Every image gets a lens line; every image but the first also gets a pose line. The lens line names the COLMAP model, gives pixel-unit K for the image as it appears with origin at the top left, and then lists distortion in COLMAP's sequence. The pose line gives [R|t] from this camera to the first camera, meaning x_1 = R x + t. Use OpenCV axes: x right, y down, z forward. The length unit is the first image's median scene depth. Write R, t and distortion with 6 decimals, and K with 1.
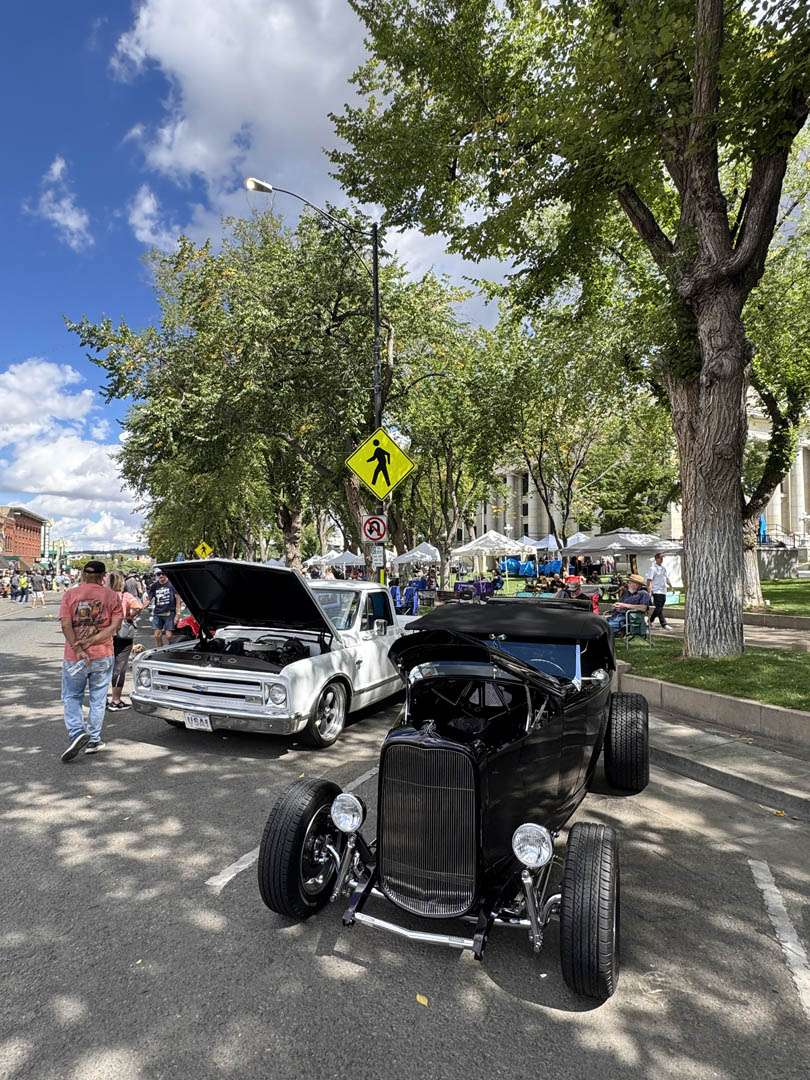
lens RADIAL K [[596.8, 0, 405.6], [0, 596.8, 541.3], [0, 0, 1]] dist [-0.001090, -0.000076]
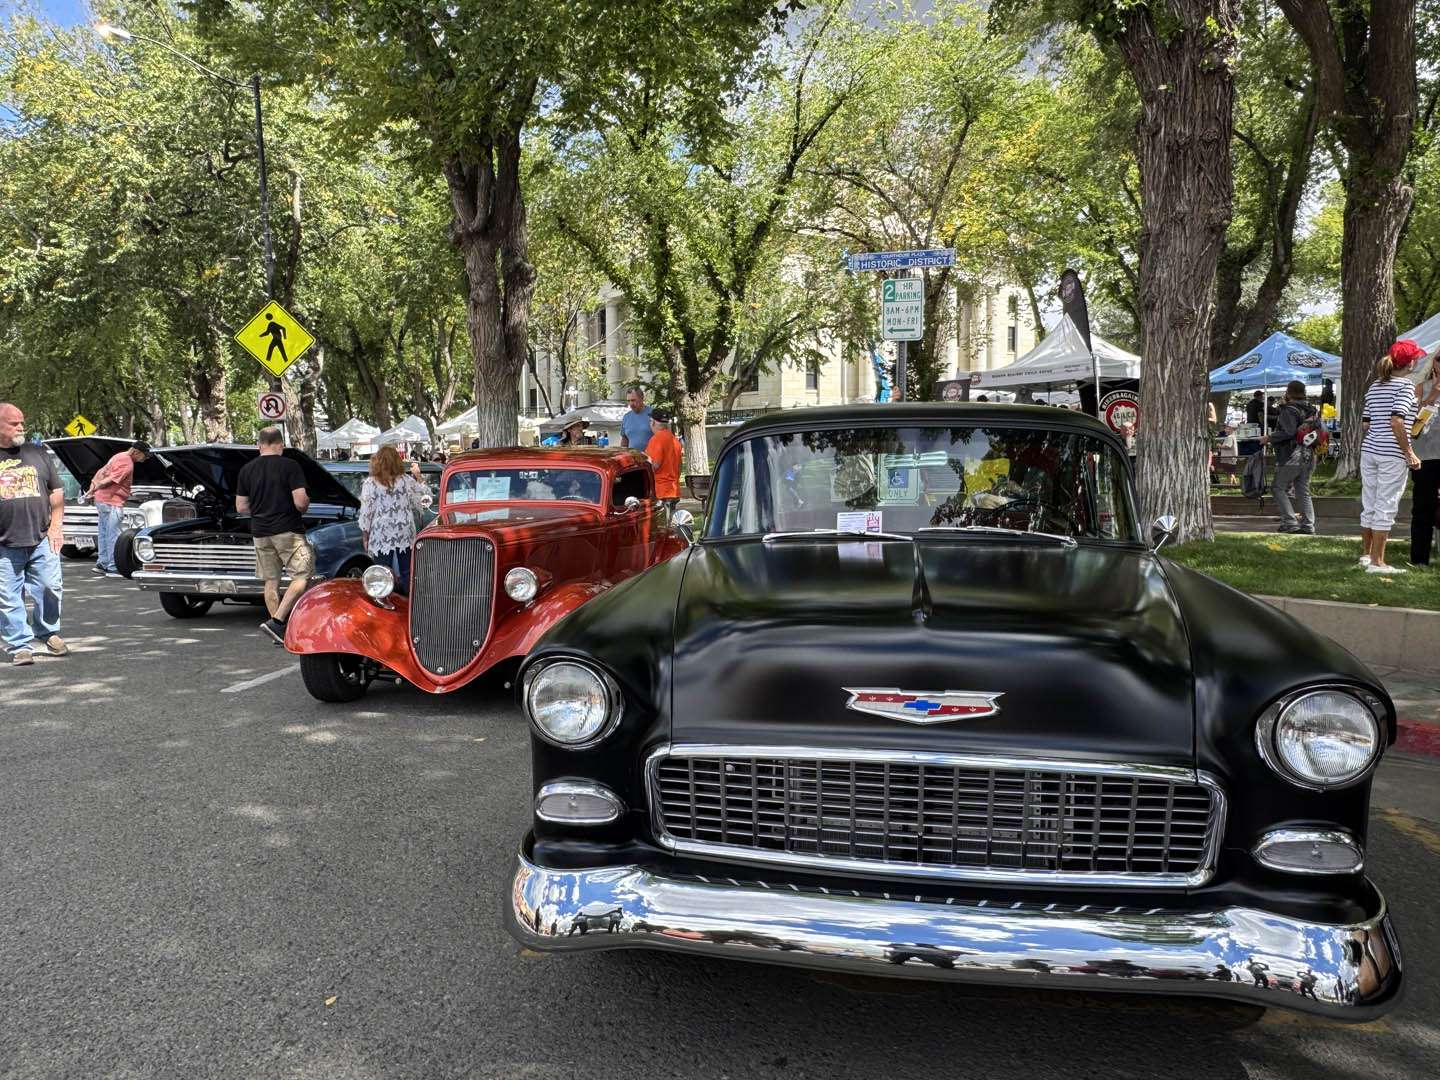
lens RADIAL K [[1011.2, 0, 719.7], [0, 1011.2, 540.0], [0, 0, 1]] dist [-0.009439, -0.000982]
pose [[0.972330, -0.032772, 0.231301, 0.224614], [0.002793, 0.991671, 0.128764, -0.011873], [-0.233594, -0.124555, 0.964324, -0.657313]]
